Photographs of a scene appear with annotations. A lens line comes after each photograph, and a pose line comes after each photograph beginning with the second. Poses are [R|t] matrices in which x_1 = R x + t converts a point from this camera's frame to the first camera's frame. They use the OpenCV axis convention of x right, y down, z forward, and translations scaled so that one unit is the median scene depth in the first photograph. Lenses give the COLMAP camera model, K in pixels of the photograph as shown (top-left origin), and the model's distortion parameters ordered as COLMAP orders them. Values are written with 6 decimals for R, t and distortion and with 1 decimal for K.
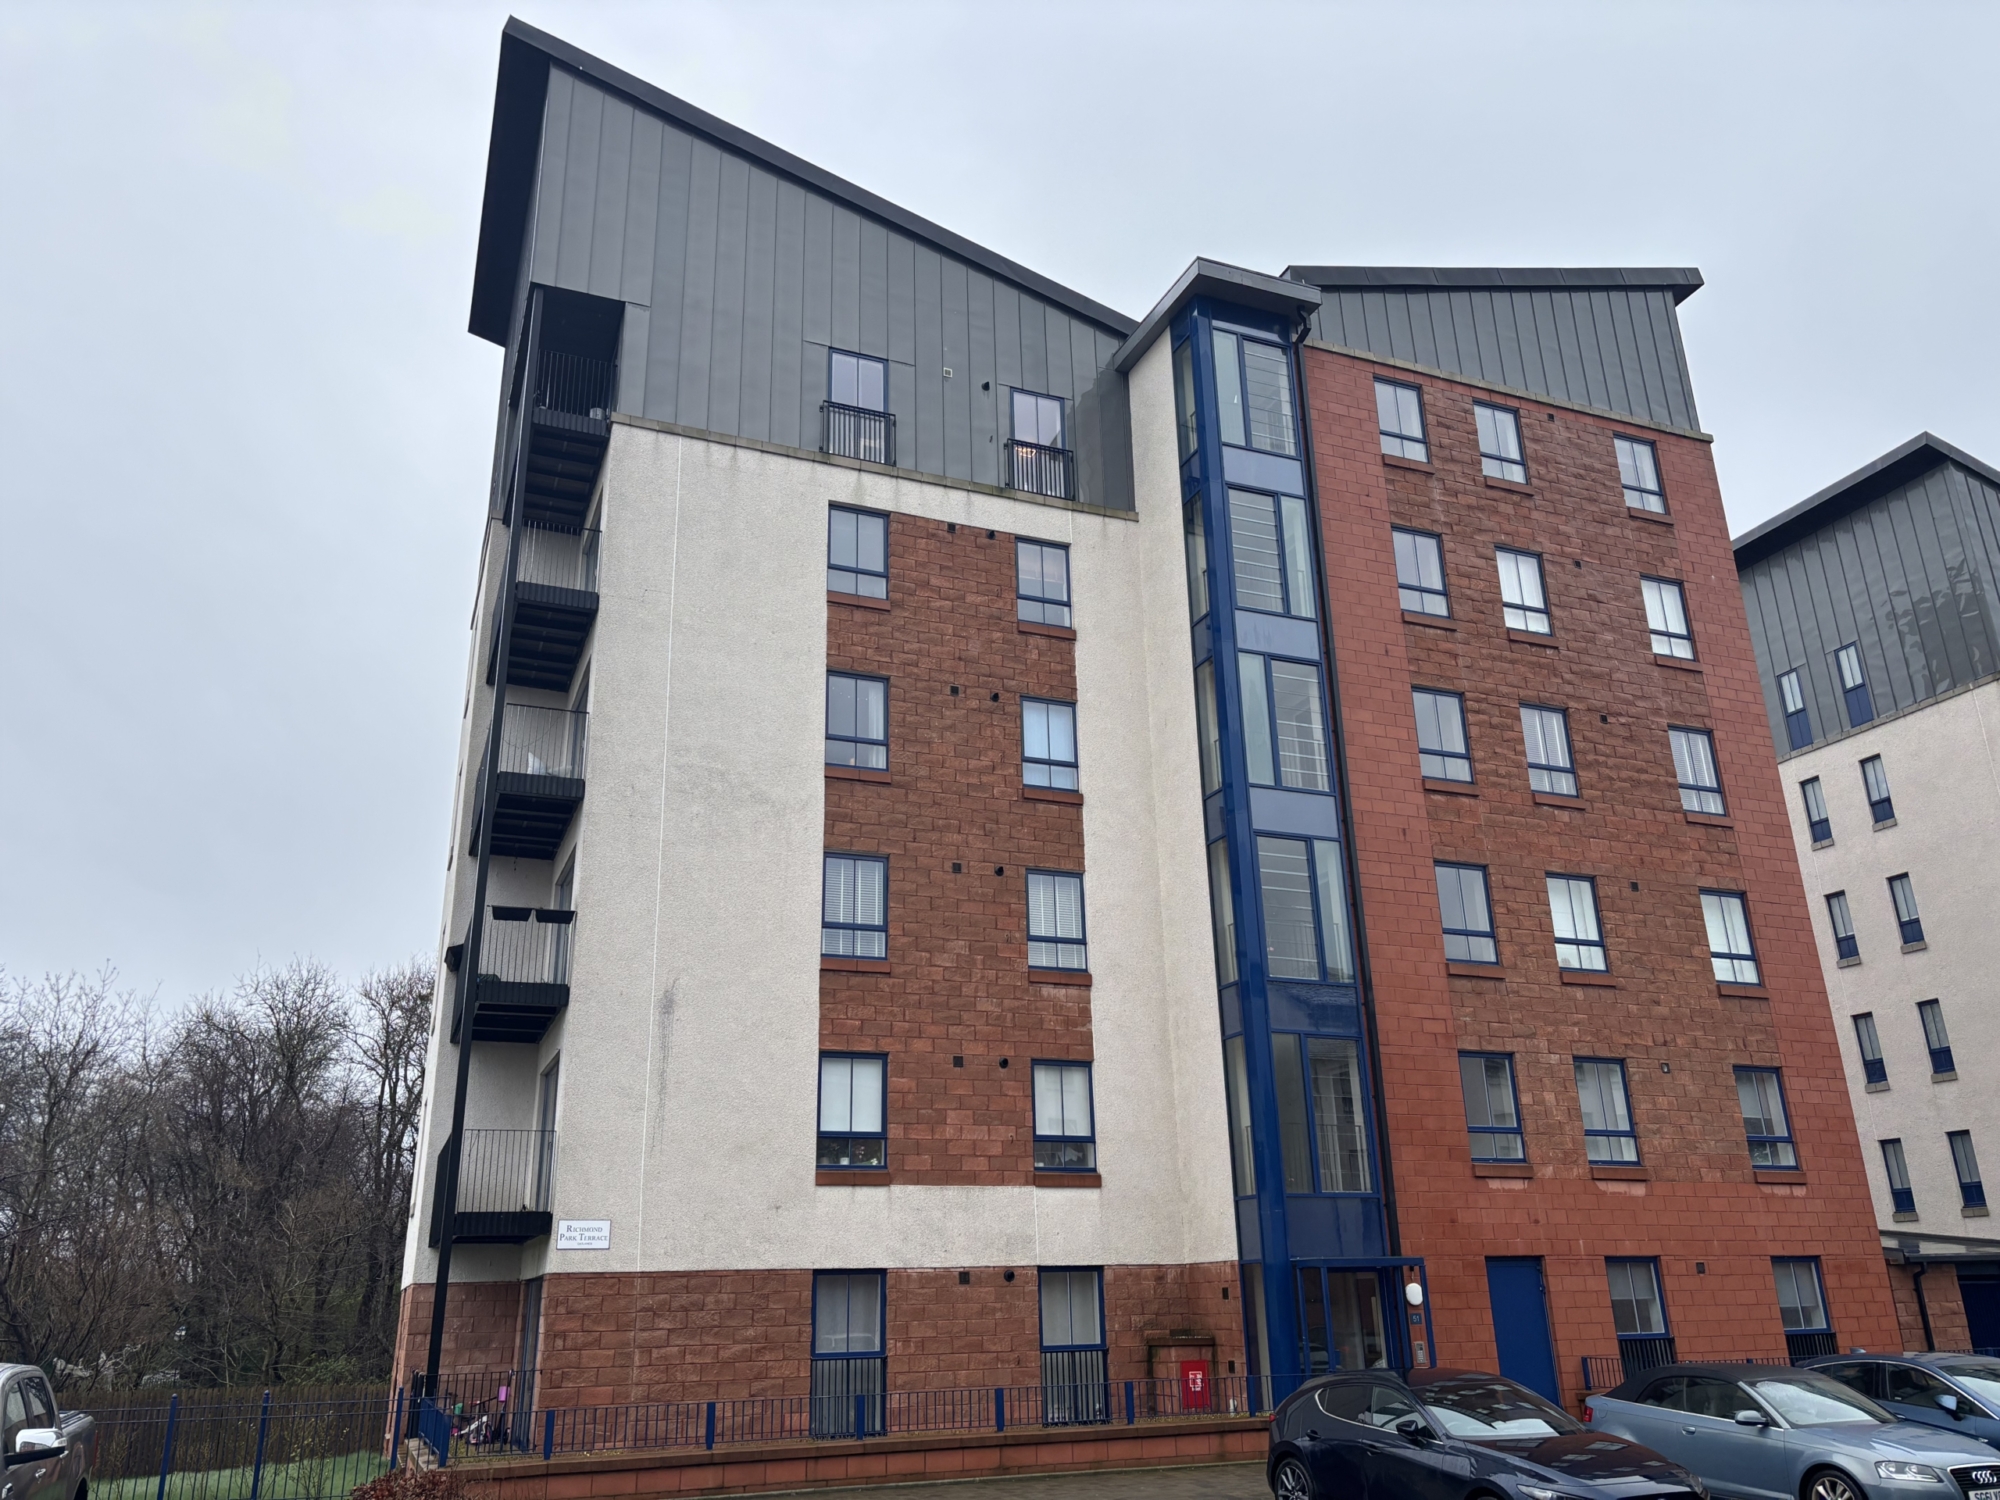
lens RADIAL K [[1507.6, 0, 1000.9], [0, 1507.6, 756.8], [0, 0, 1]] dist [0.076264, -0.074240]
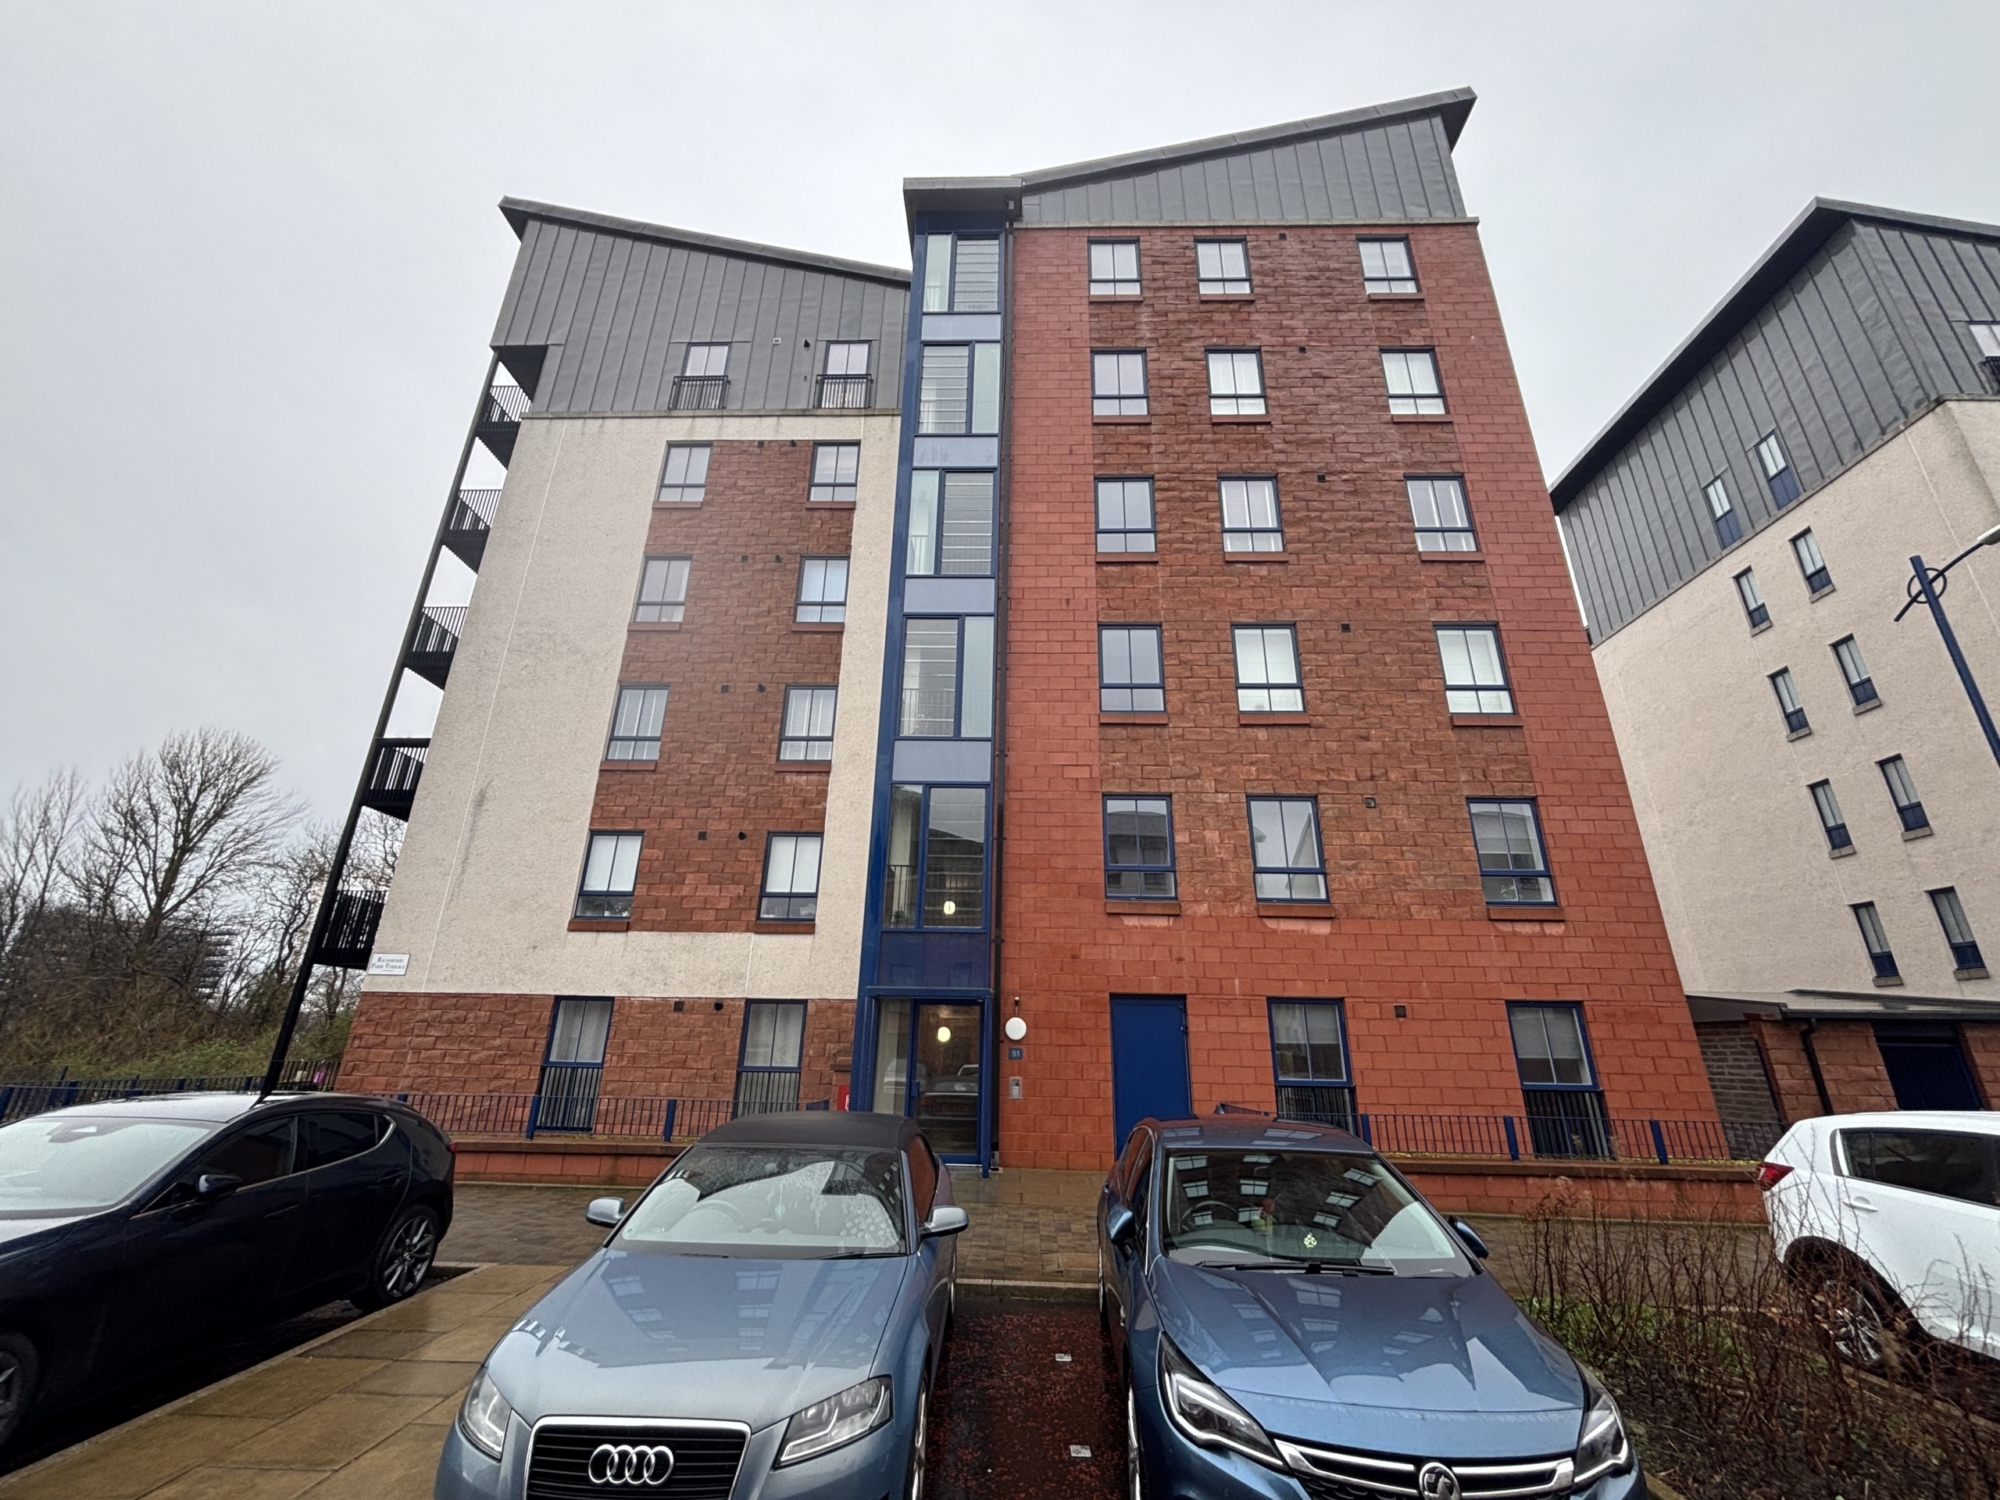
lens RADIAL K [[811.2, 0, 998.2], [0, 811.2, 748.3], [0, 0, 1]] dist [0.000871, -0.000261]
pose [[0.913226, -0.106643, -0.393250, 0.425765], [0.102230, 0.994239, -0.032218, 0.162788], [0.394420, -0.010780, 0.918867, 0.447602]]
